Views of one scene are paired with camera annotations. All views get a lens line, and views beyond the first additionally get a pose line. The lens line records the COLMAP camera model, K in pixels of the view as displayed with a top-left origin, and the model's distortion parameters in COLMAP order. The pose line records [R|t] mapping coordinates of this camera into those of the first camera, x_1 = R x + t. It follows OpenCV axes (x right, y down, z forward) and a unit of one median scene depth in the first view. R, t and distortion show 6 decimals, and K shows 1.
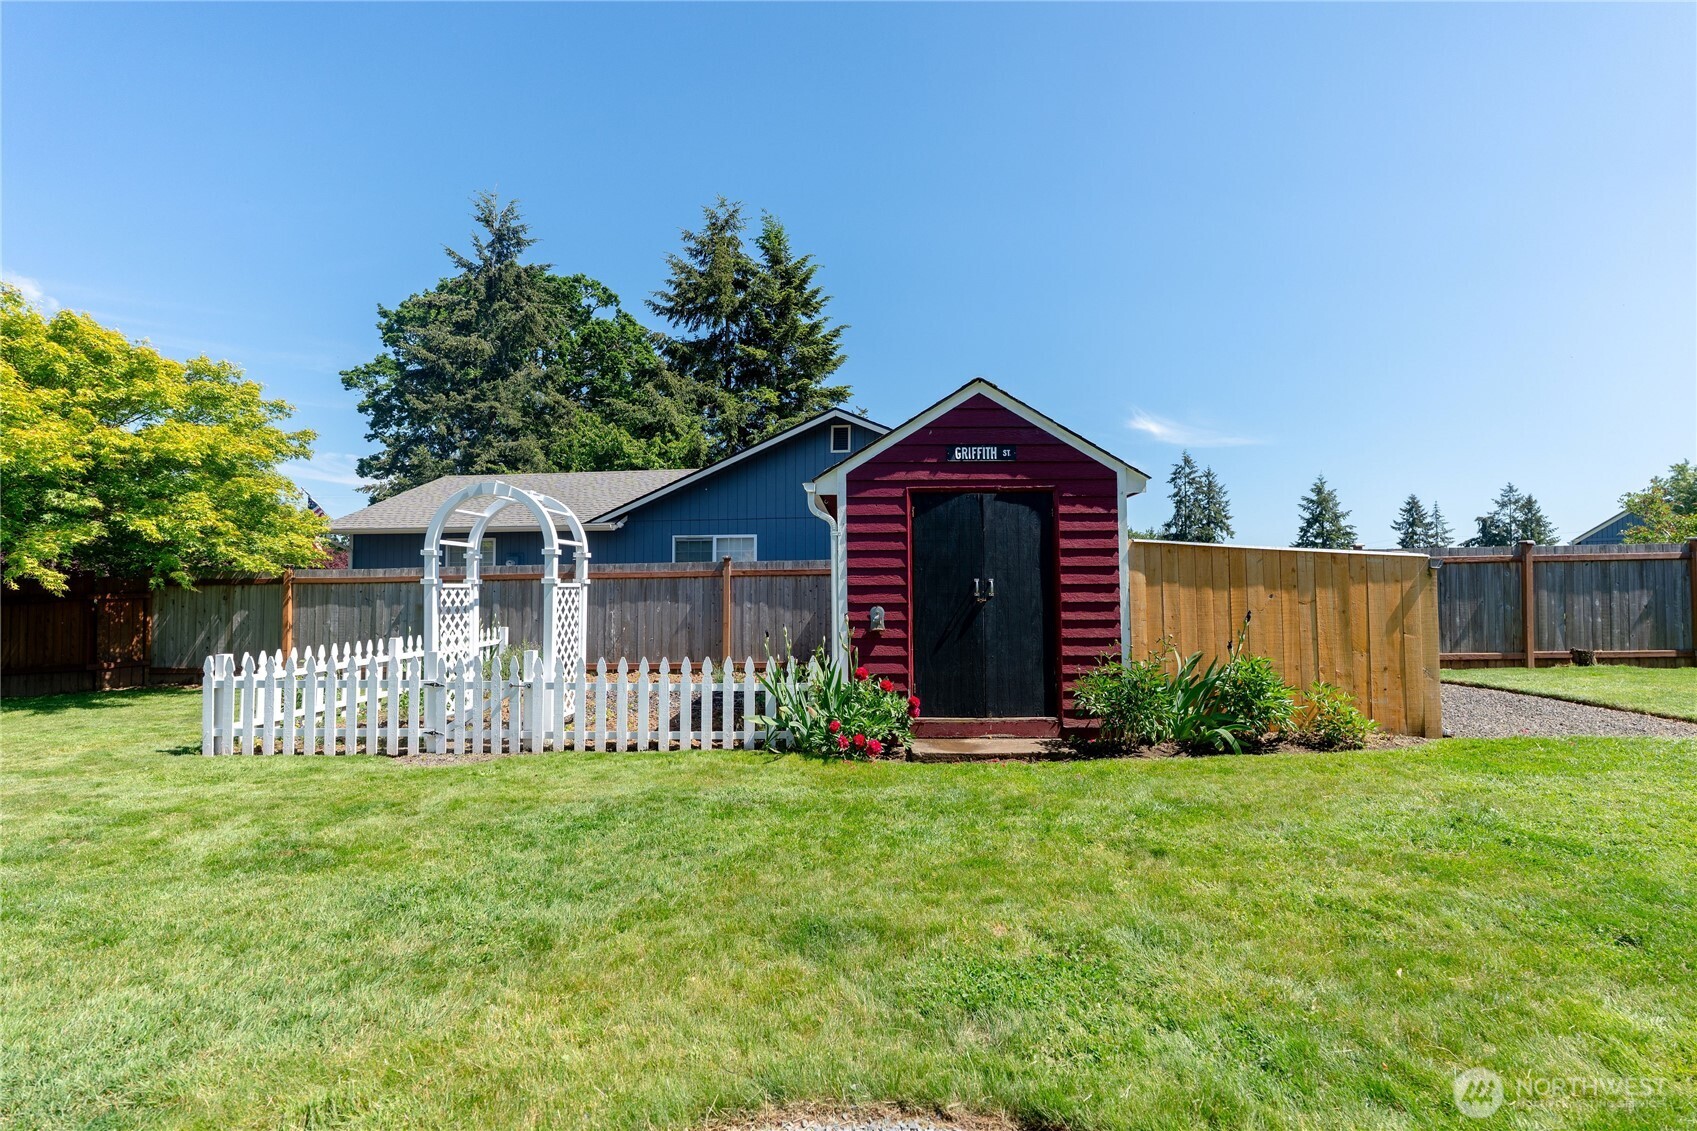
lens RADIAL K [[734.1, 0, 847.7], [0, 734.1, 568.4], [0, 0, 1]] dist [-0.012359, -0.000060]
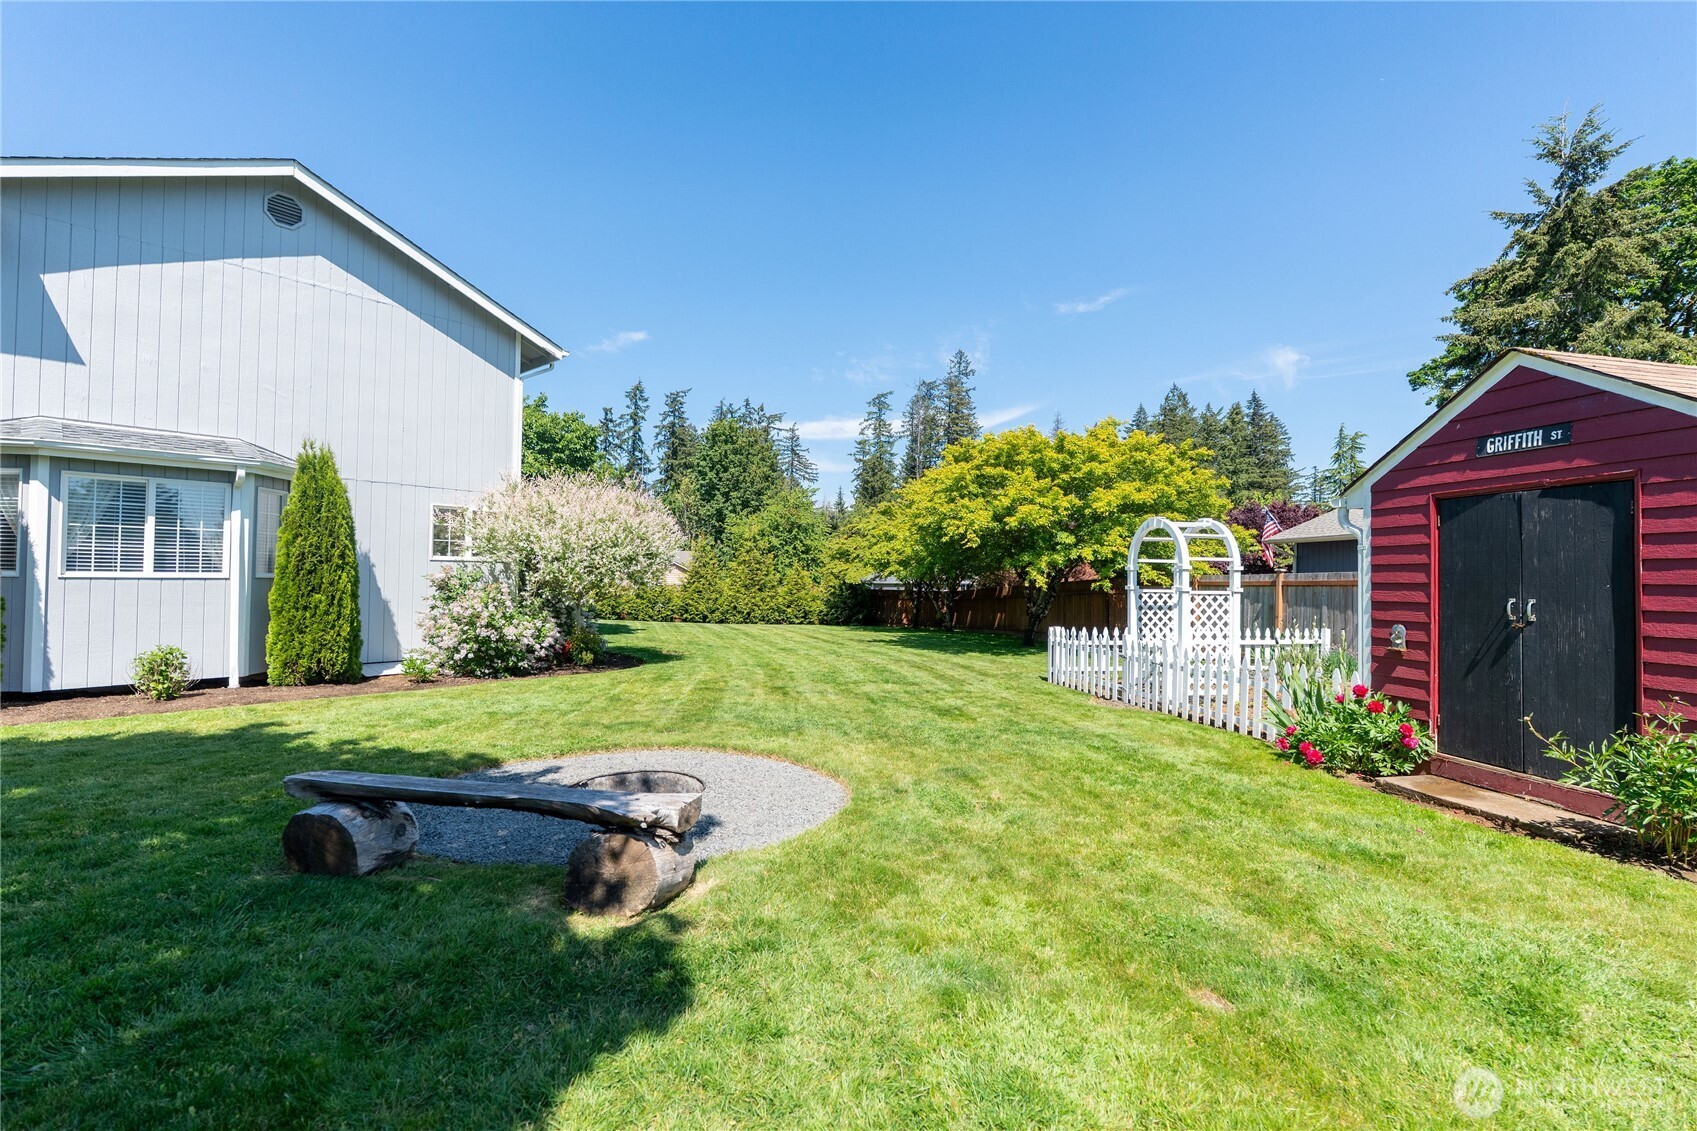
lens RADIAL K [[742.2, 0, 848.5], [0, 742.2, 565.5], [0, 0, 1]] dist [-0.004658, -0.000599]
pose [[0.222845, -0.009206, -0.974810, 0.160262], [0.008646, 0.999935, -0.007467, -0.004366], [0.974815, -0.006764, 0.222910, 0.021660]]
